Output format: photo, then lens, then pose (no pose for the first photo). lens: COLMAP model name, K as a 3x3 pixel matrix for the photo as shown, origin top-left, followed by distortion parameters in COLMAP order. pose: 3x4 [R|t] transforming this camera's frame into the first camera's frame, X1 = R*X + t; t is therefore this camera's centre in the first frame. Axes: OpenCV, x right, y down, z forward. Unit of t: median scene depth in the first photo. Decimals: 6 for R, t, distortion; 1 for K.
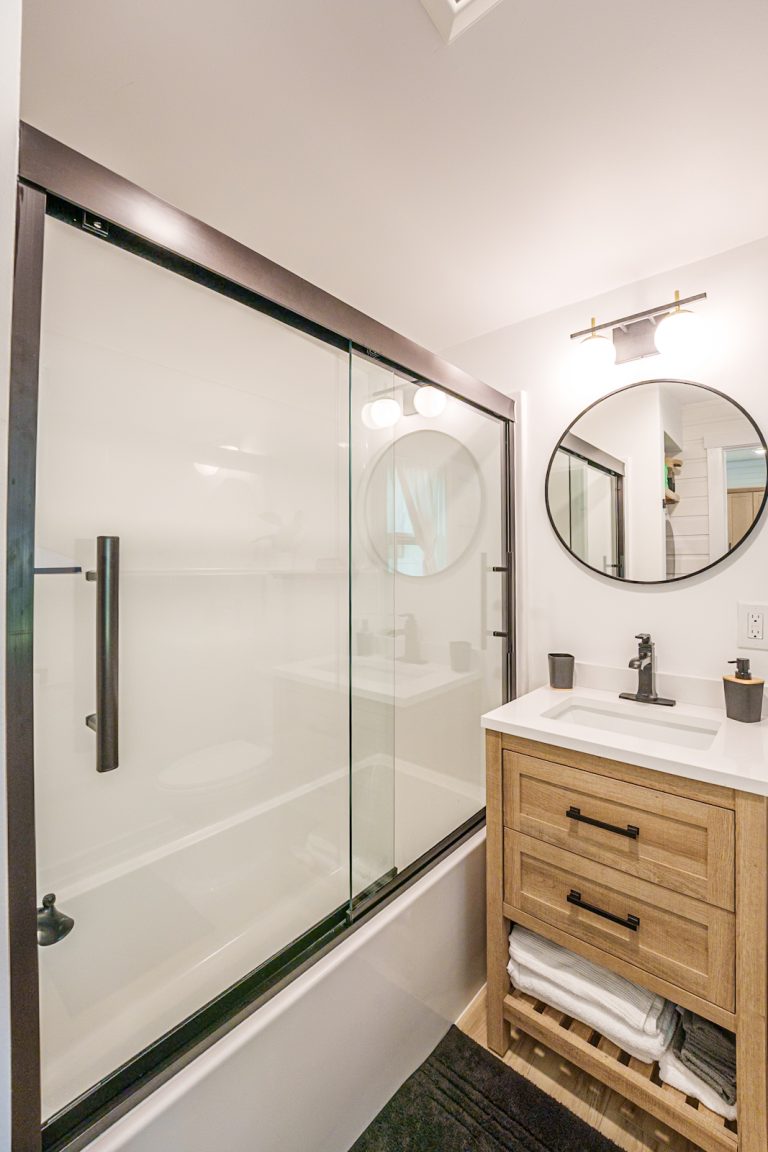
lens RADIAL K [[499.4, 0, 368.5], [0, 499.4, 555.2], [0, 0, 1]] dist [-0.033595, 0.005629]
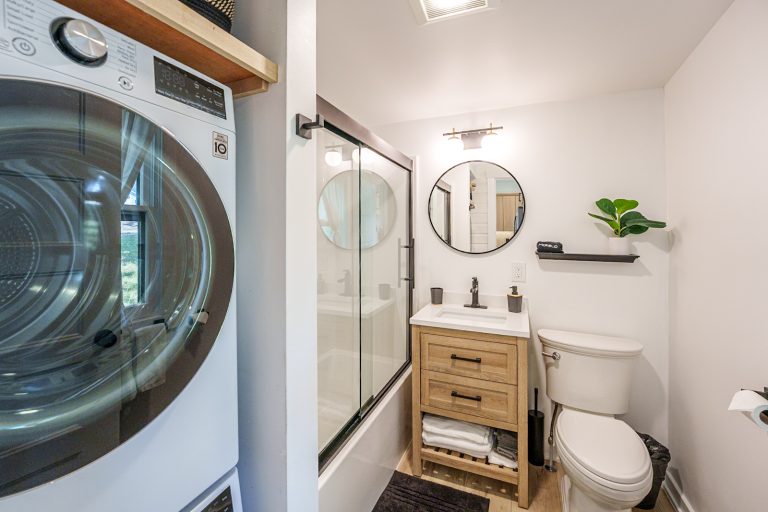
lens RADIAL K [[332.9, 0, 372.4], [0, 332.9, 229.7], [0, 0, 1]] dist [-0.033595, 0.005629]
pose [[0.956441, 0.004133, 0.291898, -0.353857], [-0.005828, 0.999971, 0.004939, -0.062194], [-0.291869, -0.006425, 0.956437, -0.314708]]
